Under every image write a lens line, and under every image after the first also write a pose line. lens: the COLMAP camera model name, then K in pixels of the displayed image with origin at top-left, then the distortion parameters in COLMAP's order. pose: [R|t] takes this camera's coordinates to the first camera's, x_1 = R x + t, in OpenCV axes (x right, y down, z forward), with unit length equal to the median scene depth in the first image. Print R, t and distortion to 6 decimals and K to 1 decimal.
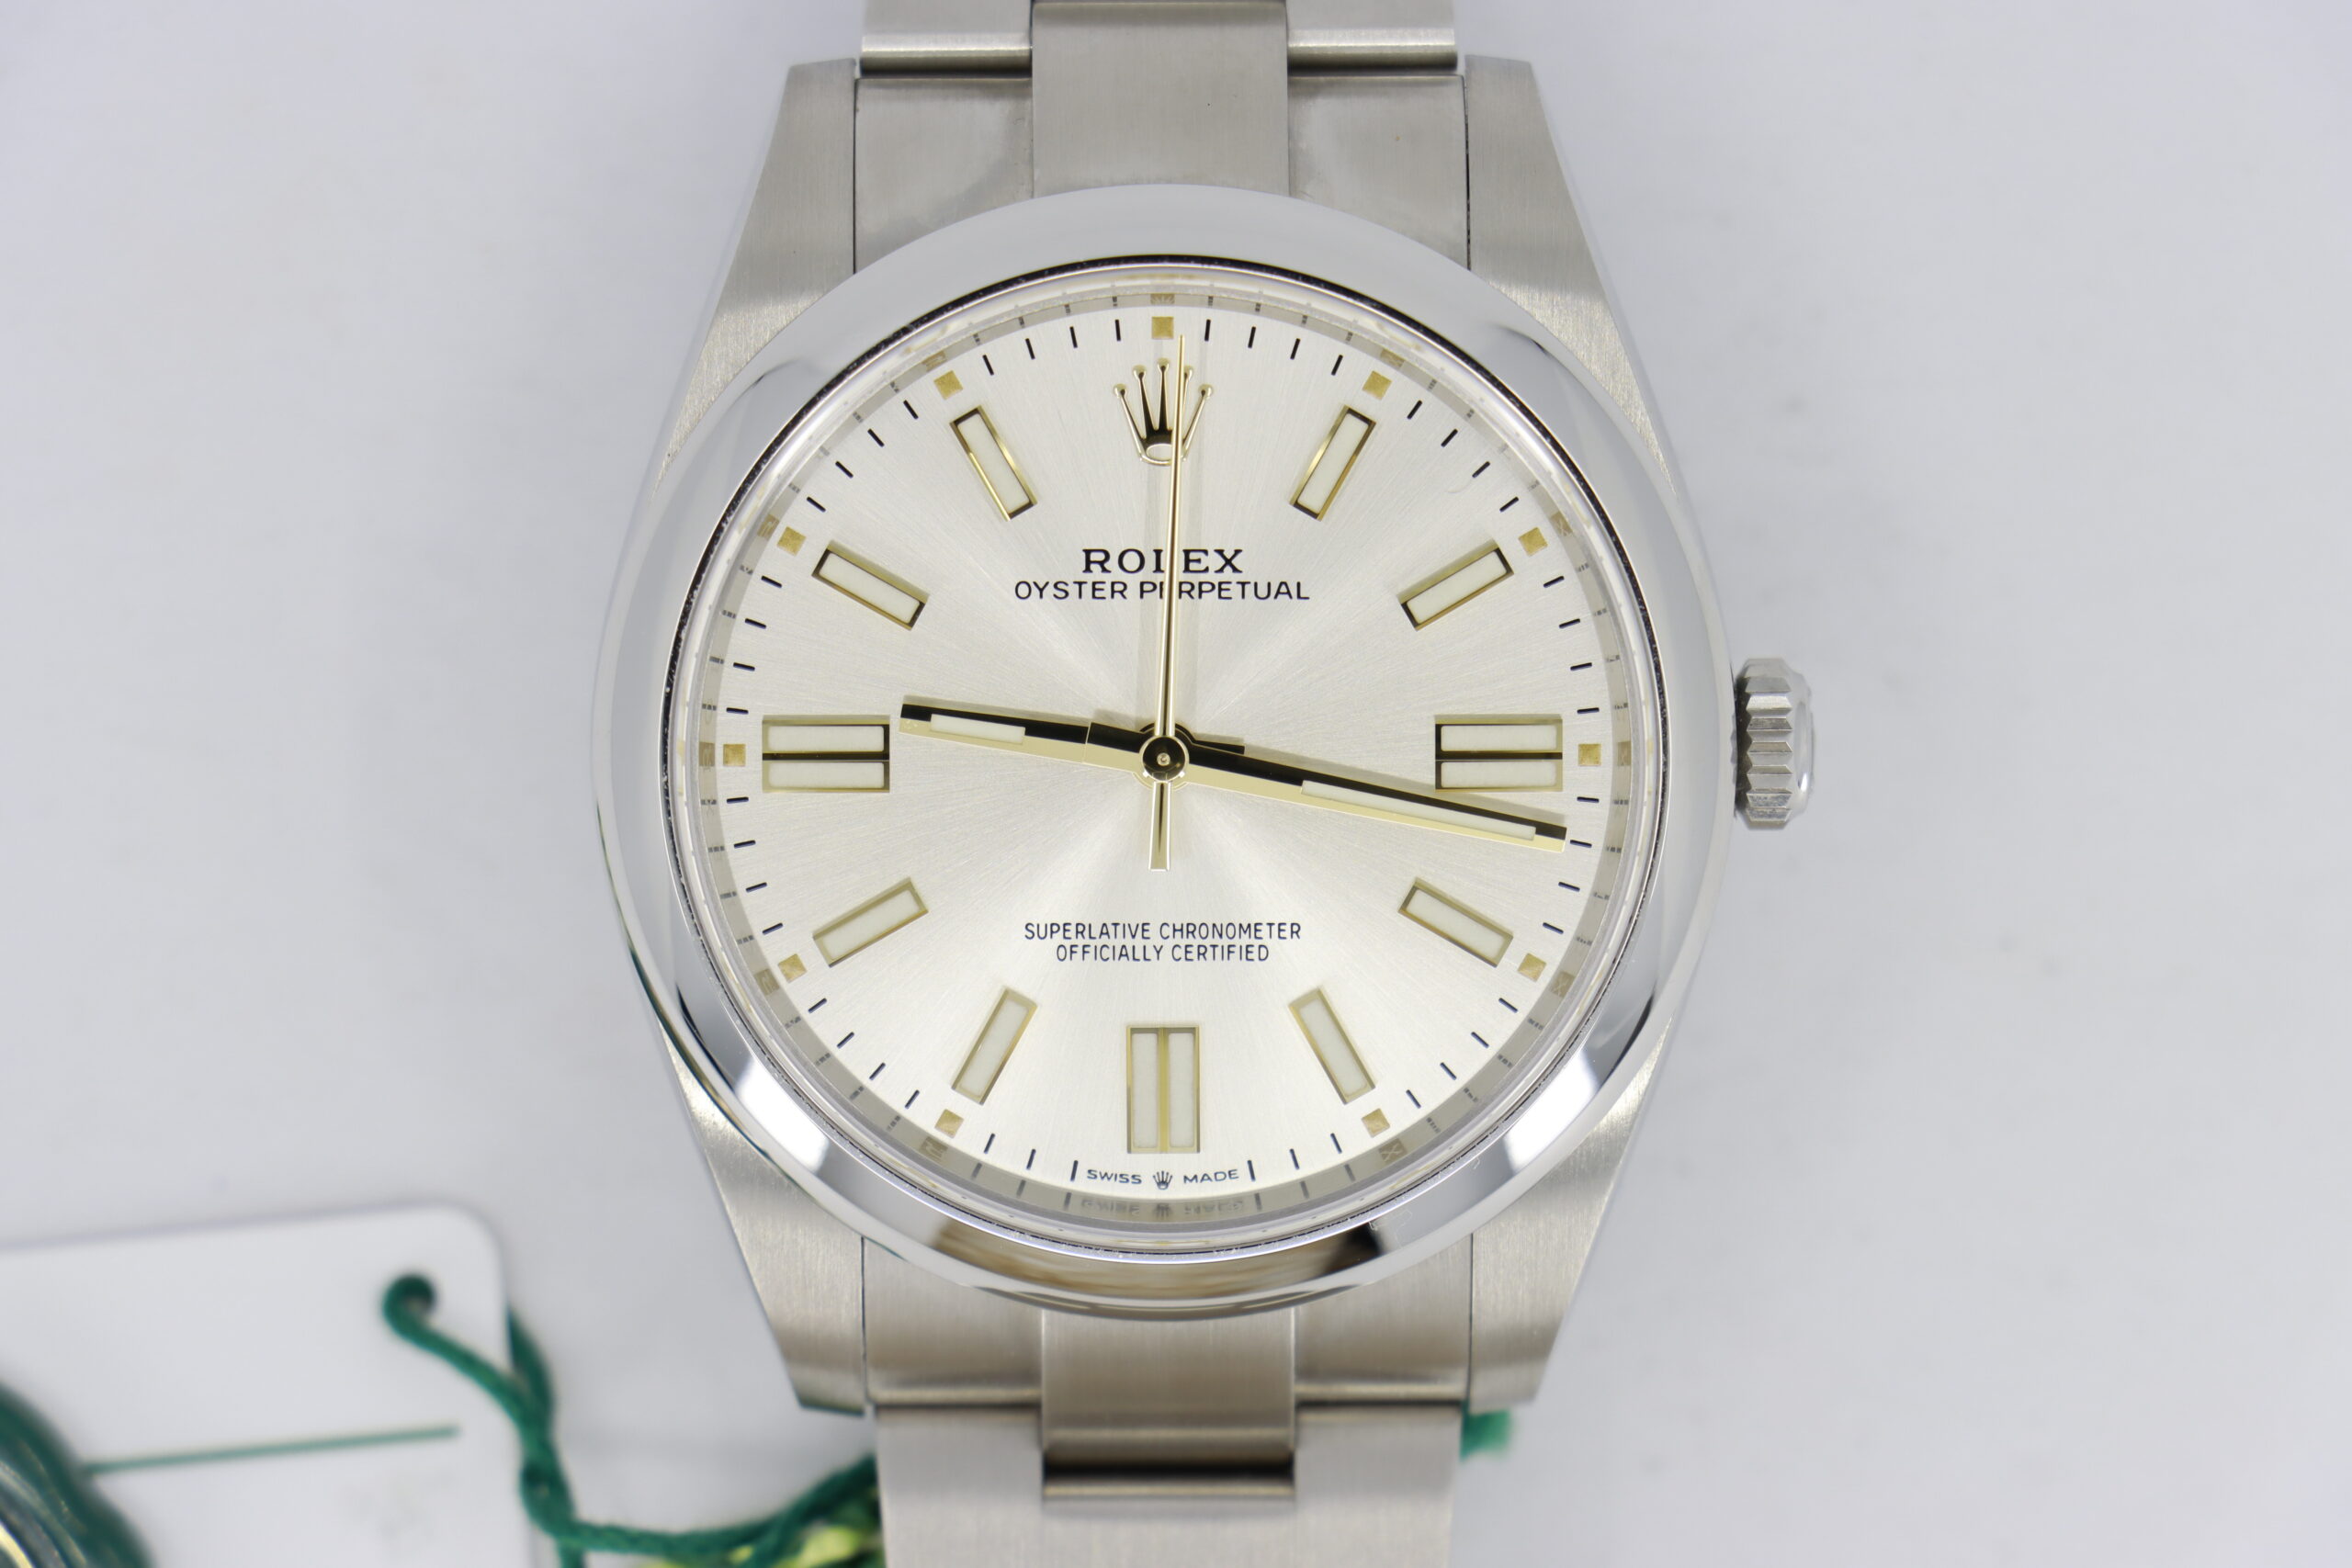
lens RADIAL K [[14800.3, 0, 1176.3], [0, 14800.3, 785.6], [0, 0, 1]] dist [0.244104, 0.000000]
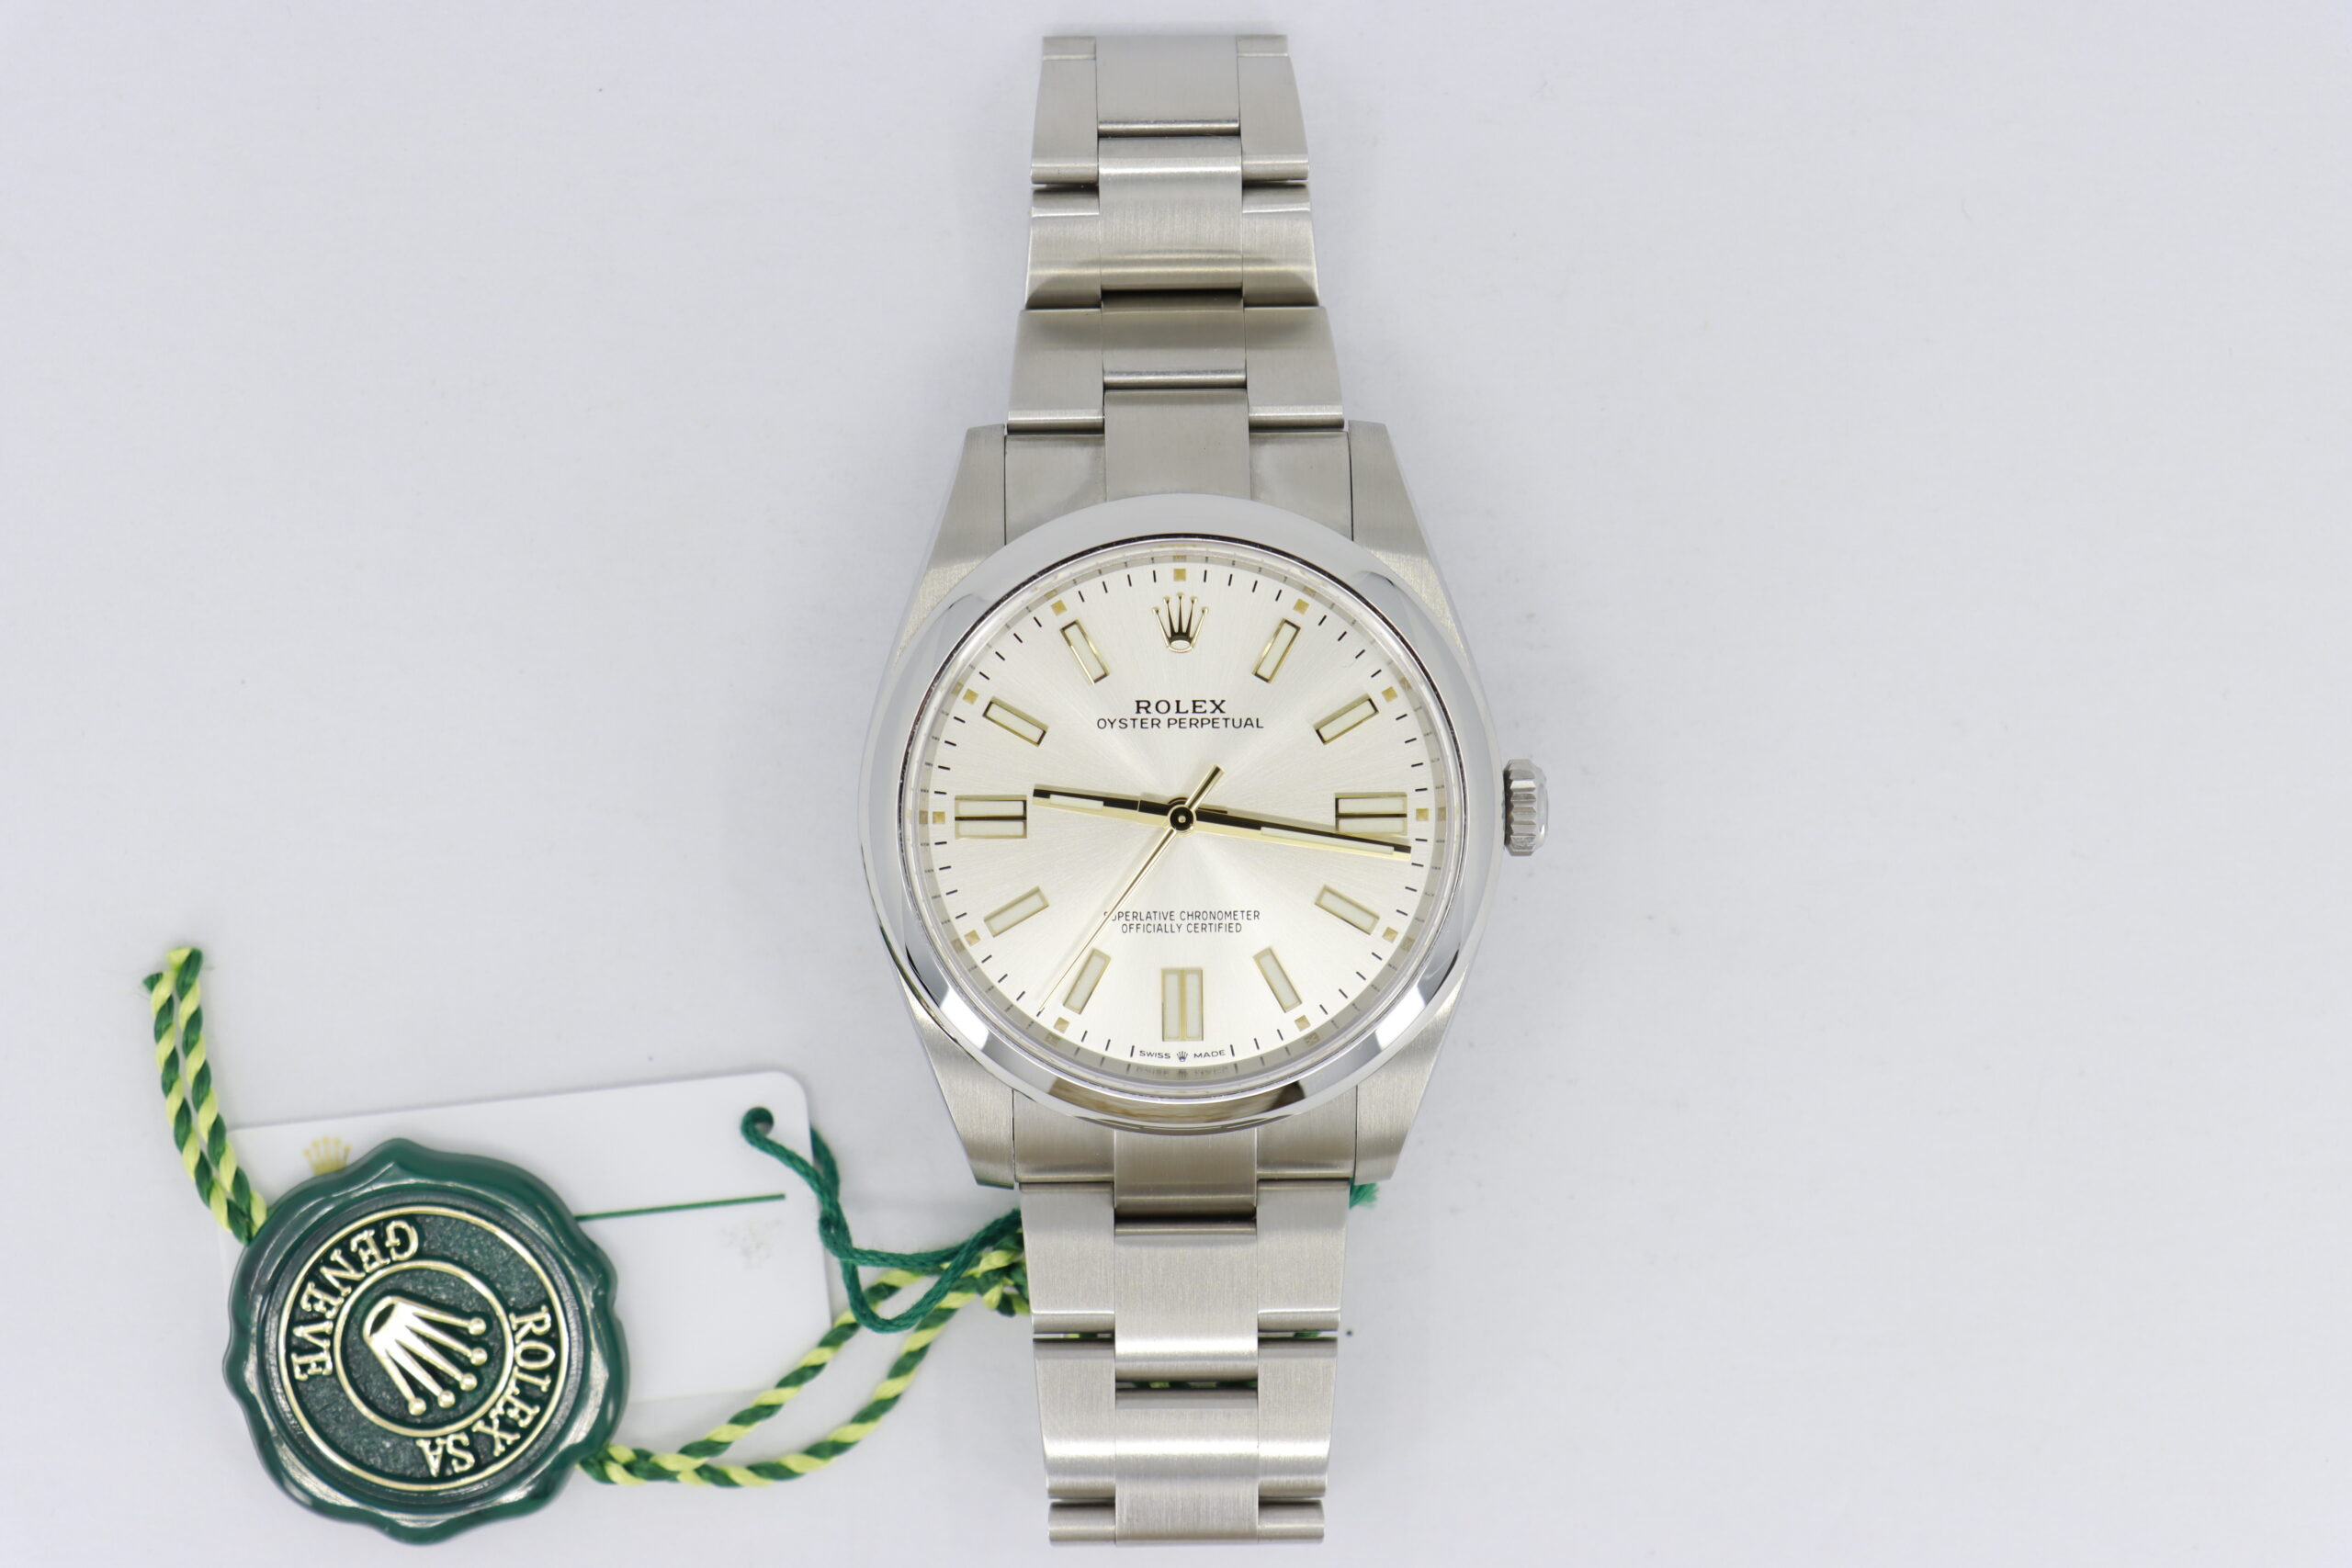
lens RADIAL K [[6179.1, 0, 1175.7], [0, 6179.1, 784.5], [0, 0, 1]] dist [-0.007739, 0.000000]
pose [[0.999857, -0.006088, 0.015781, -0.013195], [0.006095, 0.999981, -0.000372, -0.005600], [-0.015779, 0.000468, 0.999875, 0.261272]]
